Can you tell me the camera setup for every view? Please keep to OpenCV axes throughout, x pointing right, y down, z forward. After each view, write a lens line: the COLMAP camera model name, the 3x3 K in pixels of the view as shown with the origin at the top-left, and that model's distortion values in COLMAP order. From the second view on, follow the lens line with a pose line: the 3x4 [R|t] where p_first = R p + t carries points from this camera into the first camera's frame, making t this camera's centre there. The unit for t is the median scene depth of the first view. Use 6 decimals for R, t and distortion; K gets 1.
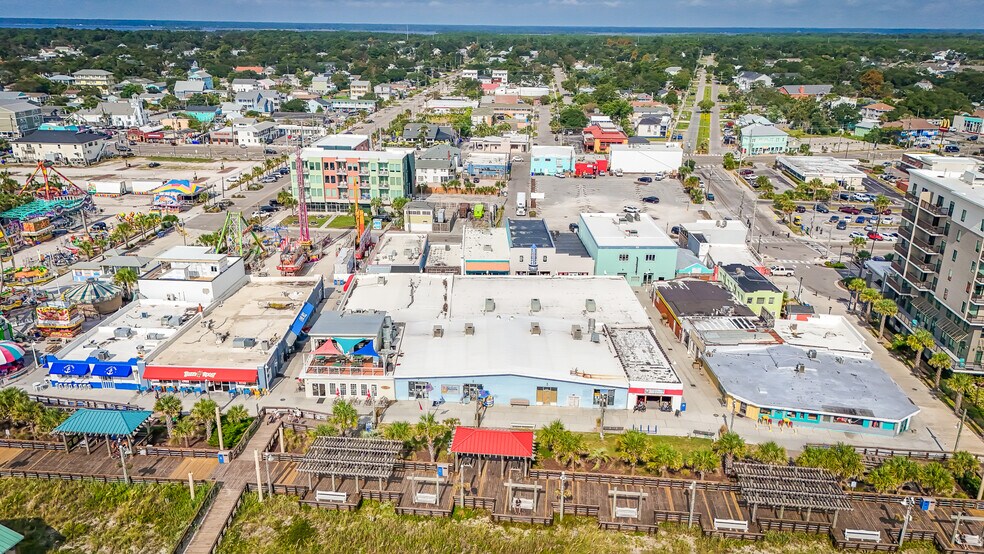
lens RADIAL K [[721.3, 0, 492.0], [0, 721.3, 277.0], [0, 0, 1]] dist [0.070922, -0.077899]
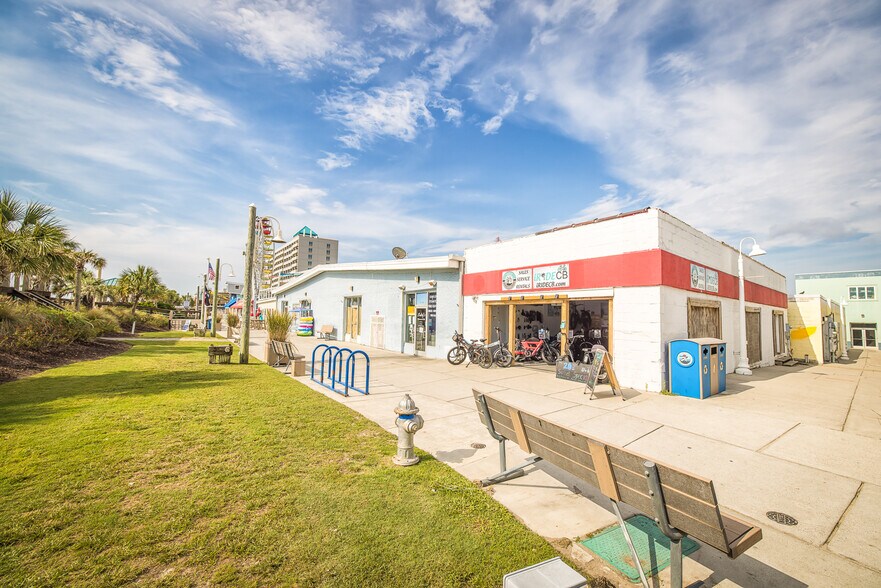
lens RADIAL K [[366.1, 0, 441.3], [0, 366.1, 289.8], [0, 0, 1]] dist [-0.001933, -0.000071]
pose [[0.632095, -0.053604, -0.773035, 0.196753], [-0.268556, 0.920622, -0.283431, 0.134373], [0.726866, 0.386759, 0.567524, 0.609504]]
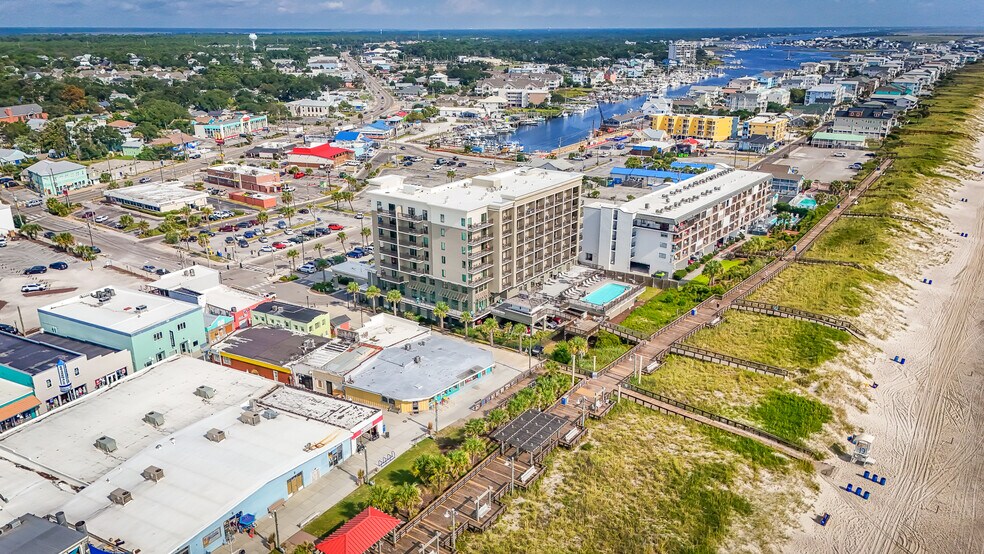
lens RADIAL K [[721.3, 0, 492.0], [0, 721.3, 277.0], [0, 0, 1]] dist [0.070922, -0.077899]
pose [[0.481855, -0.295137, 0.825051, -0.361930], [0.292796, 0.941681, 0.165855, -0.128716], [-0.825885, 0.161654, 0.540169, 0.127928]]
